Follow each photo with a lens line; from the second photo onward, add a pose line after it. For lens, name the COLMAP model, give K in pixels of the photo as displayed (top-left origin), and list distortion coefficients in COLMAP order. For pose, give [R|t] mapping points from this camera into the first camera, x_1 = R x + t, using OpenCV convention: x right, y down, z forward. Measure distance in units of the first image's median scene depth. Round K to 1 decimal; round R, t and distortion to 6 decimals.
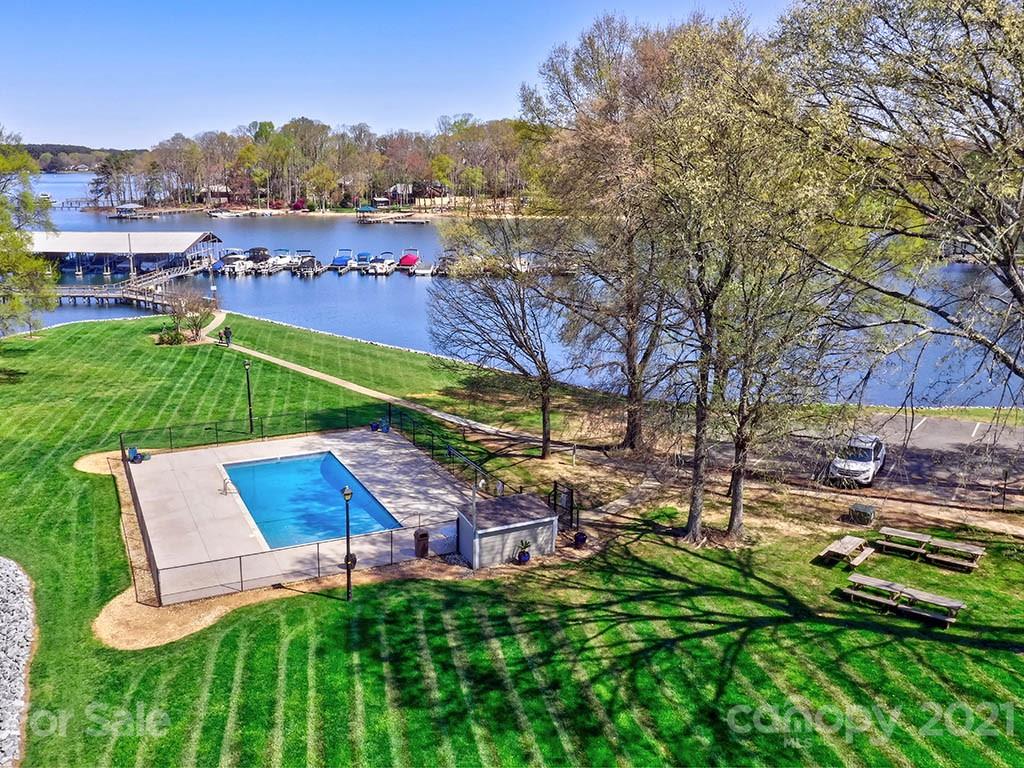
lens RADIAL K [[861.5, 0, 512.7], [0, 861.5, 380.6], [0, 0, 1]] dist [-0.006886, 0.001580]
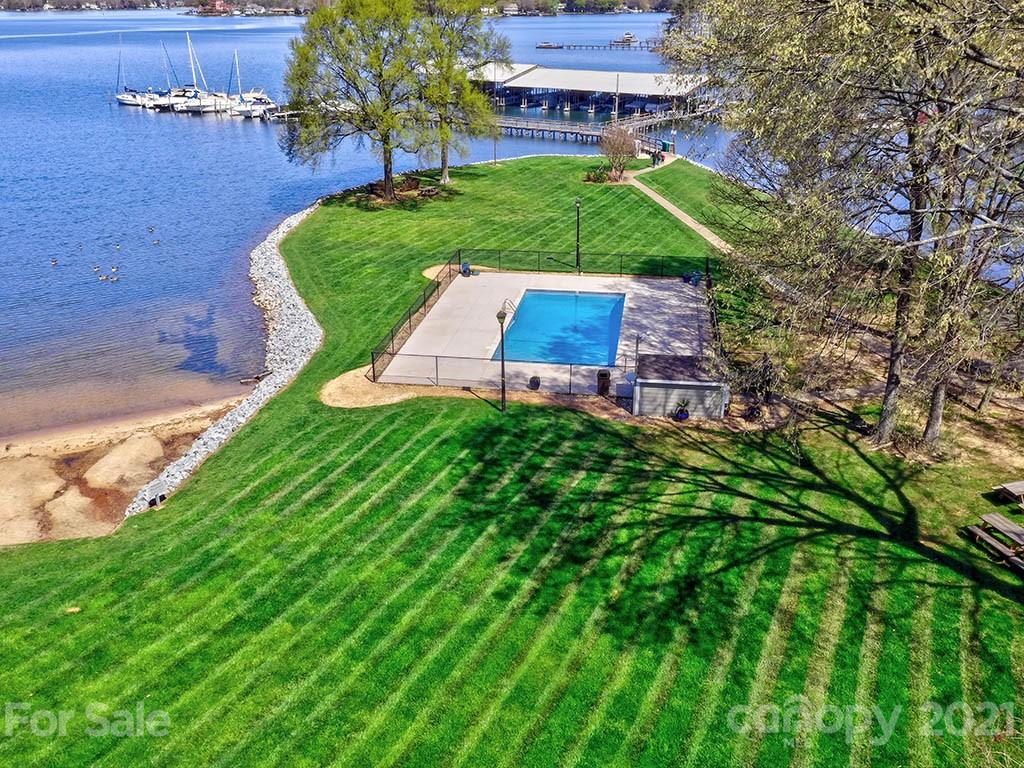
lens RADIAL K [[861.5, 0, 514.6], [0, 861.5, 384.8], [0, 0, 1]] dist [-0.006886, 0.001580]
pose [[0.849337, 0.210252, -0.484169, 0.345098], [-0.124196, 0.971096, 0.203834, -0.012017], [0.513031, -0.112992, 0.850900, 0.042520]]
